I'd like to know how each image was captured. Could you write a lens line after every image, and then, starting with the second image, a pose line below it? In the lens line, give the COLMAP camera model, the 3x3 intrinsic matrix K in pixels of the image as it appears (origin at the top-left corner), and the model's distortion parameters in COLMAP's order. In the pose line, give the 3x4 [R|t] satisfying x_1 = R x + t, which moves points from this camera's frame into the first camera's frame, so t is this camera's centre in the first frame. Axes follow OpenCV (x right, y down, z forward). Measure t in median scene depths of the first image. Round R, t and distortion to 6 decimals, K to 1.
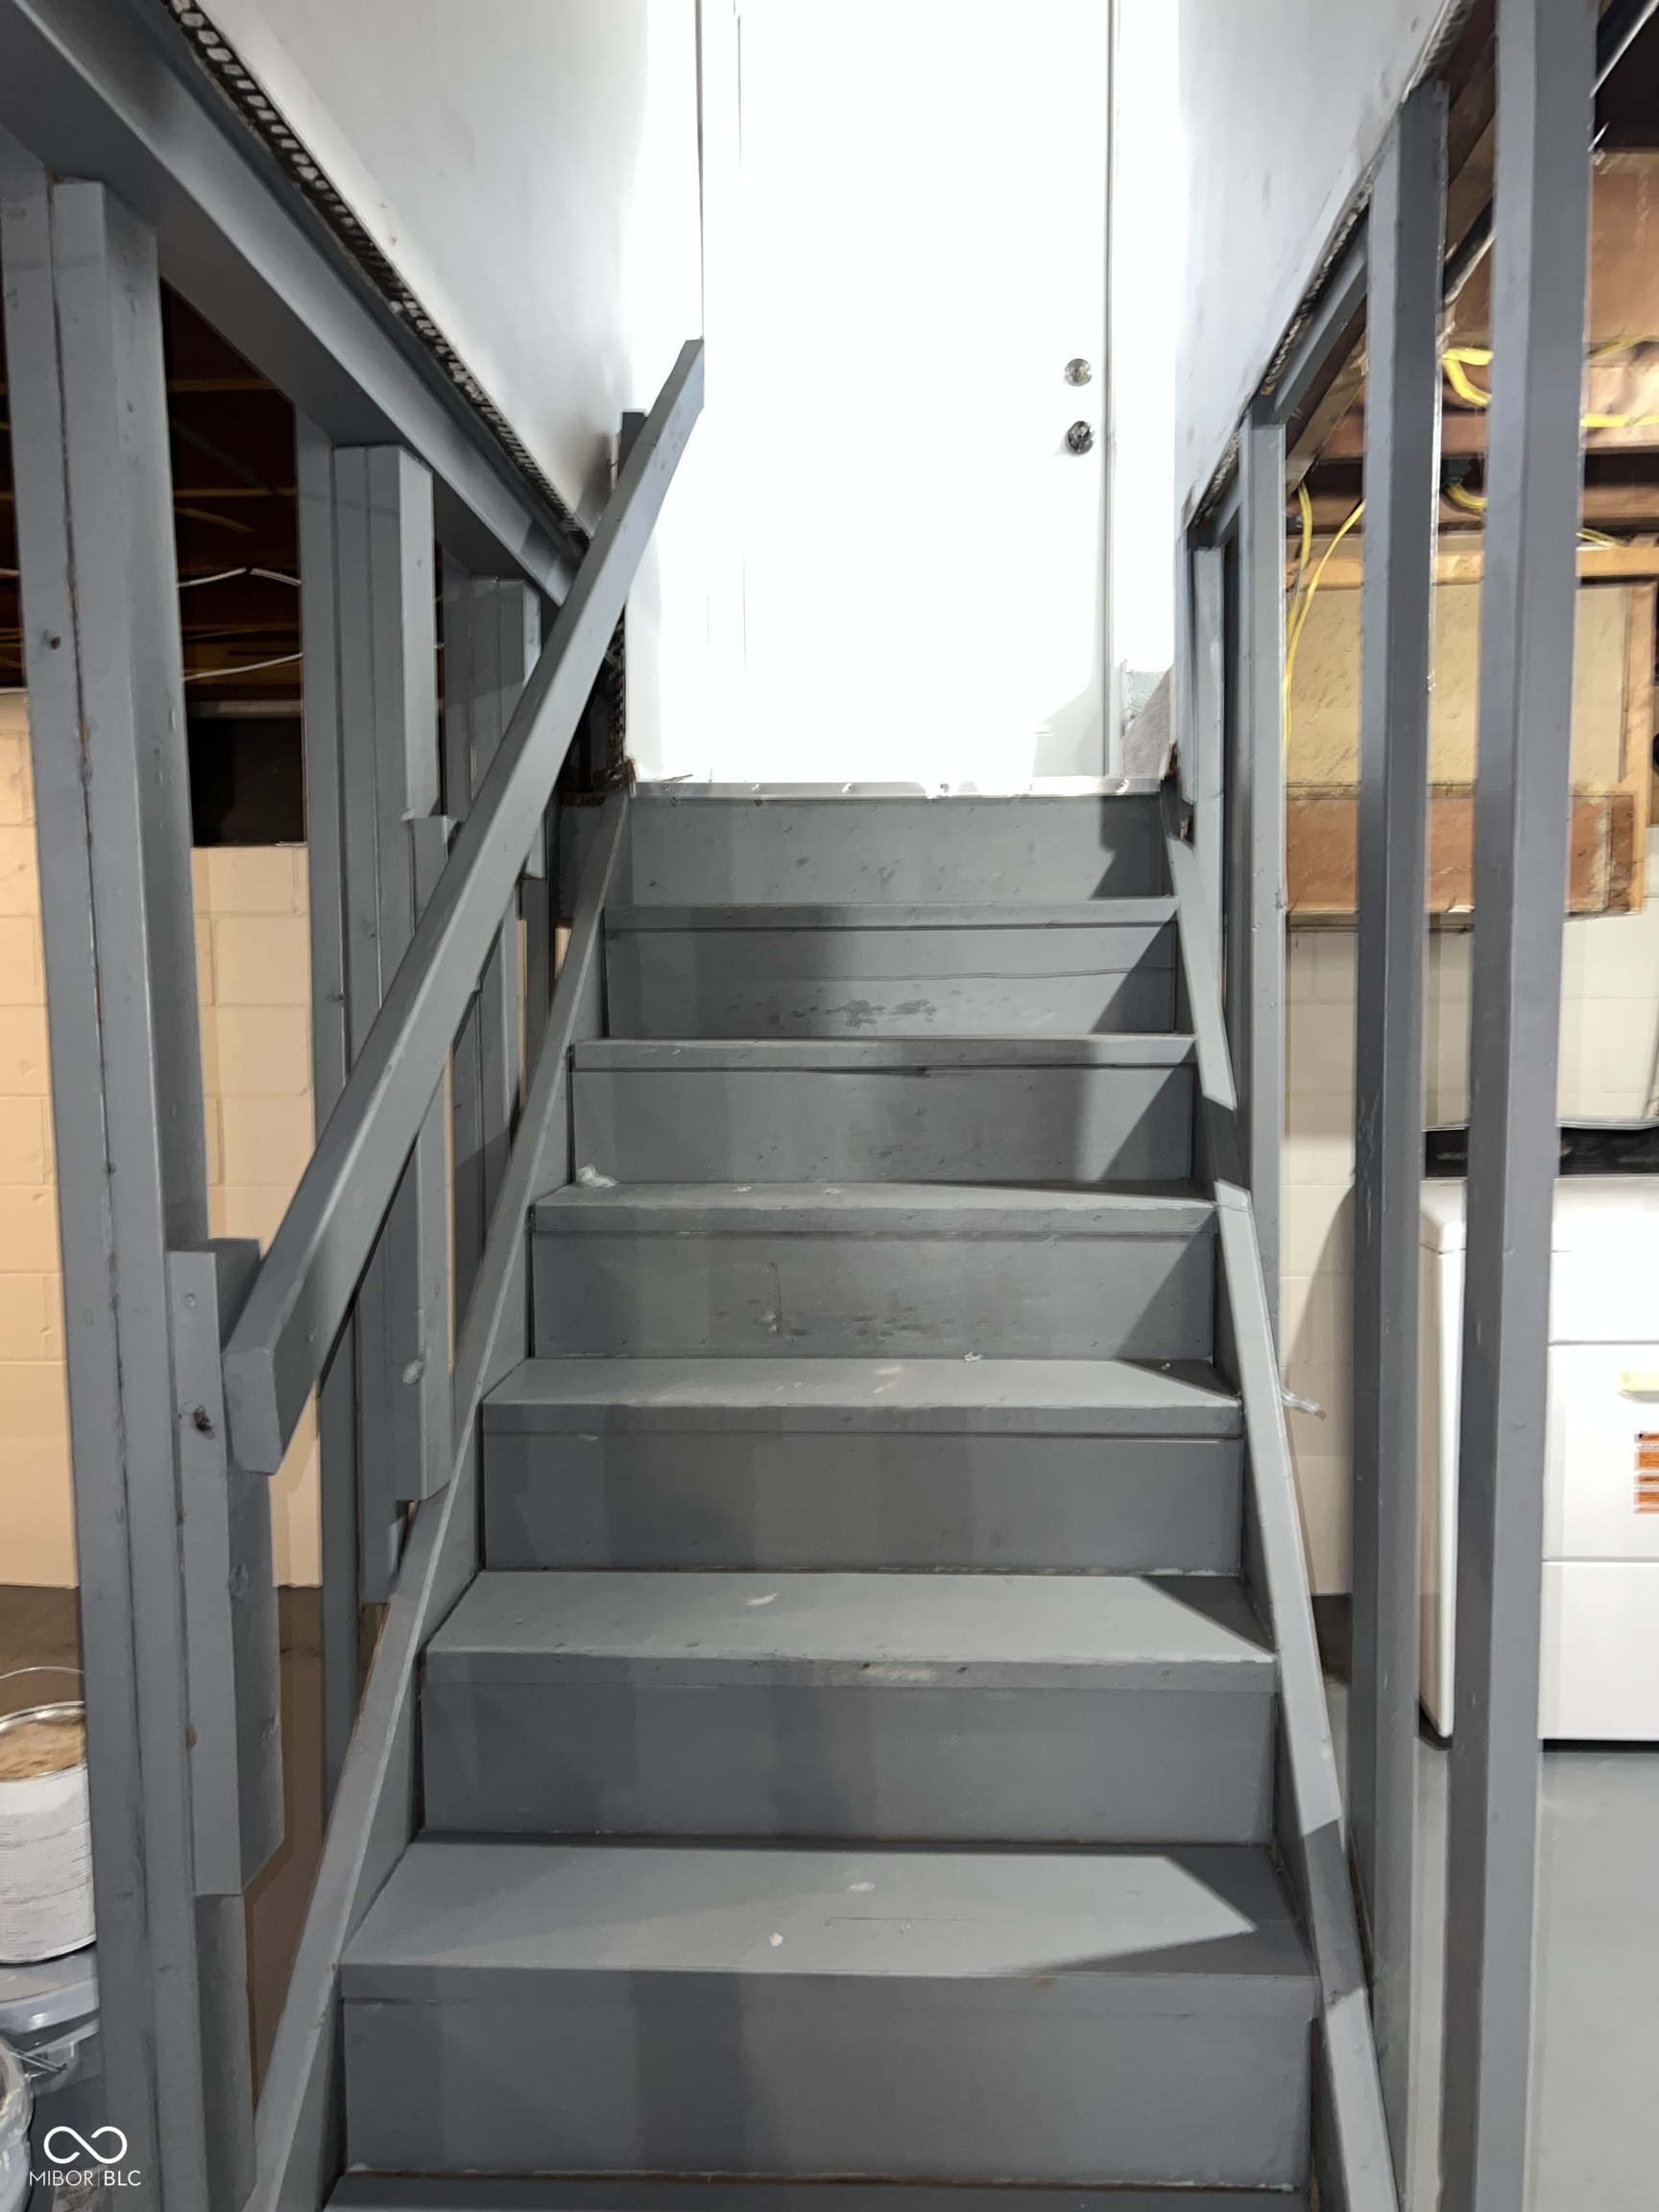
lens RADIAL K [[1621.8, 0, 829.5], [0, 1621.8, 1106.0], [0, 0, 1]] dist [0.126005, -0.201946]
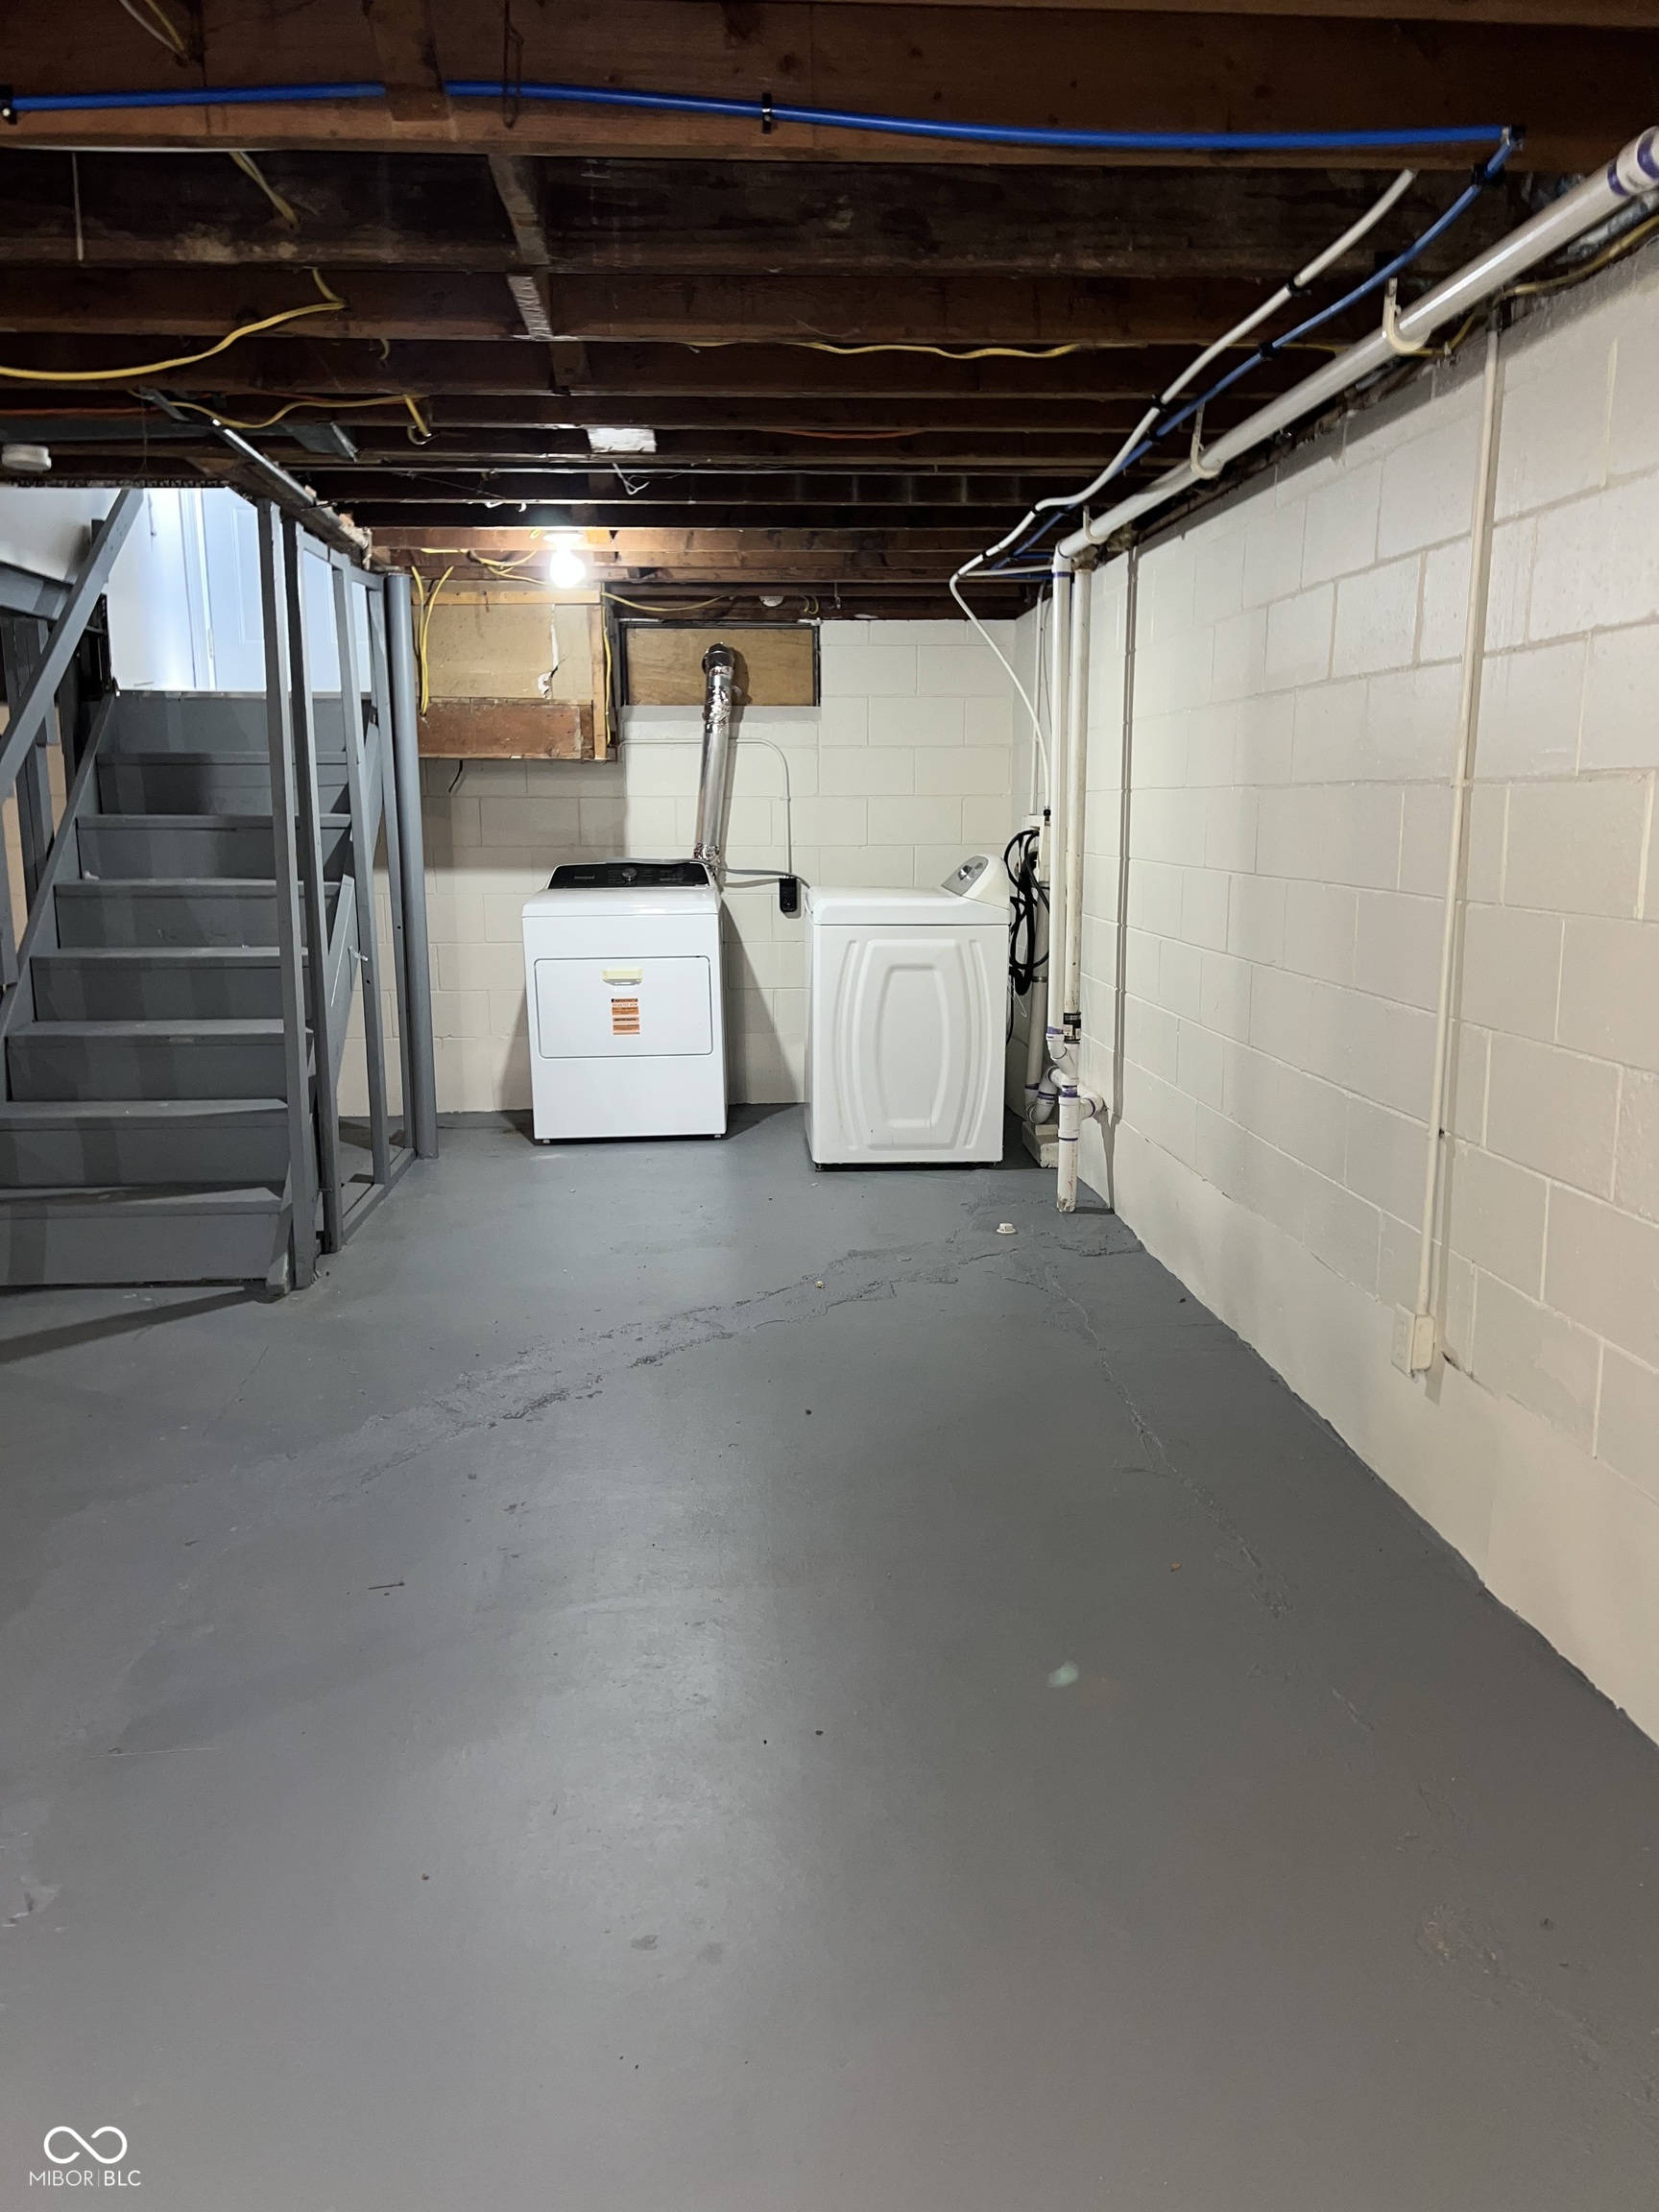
lens RADIAL K [[1672.7, 0, 826.2], [0, 1672.7, 1131.7], [0, 0, 1]] dist [0.008861, 0.003206]
pose [[0.992490, -0.018270, 0.120951, 0.550897], [0.000559, 0.989451, 0.144867, 0.054352], [-0.122322, -0.143712, 0.982031, -1.397600]]
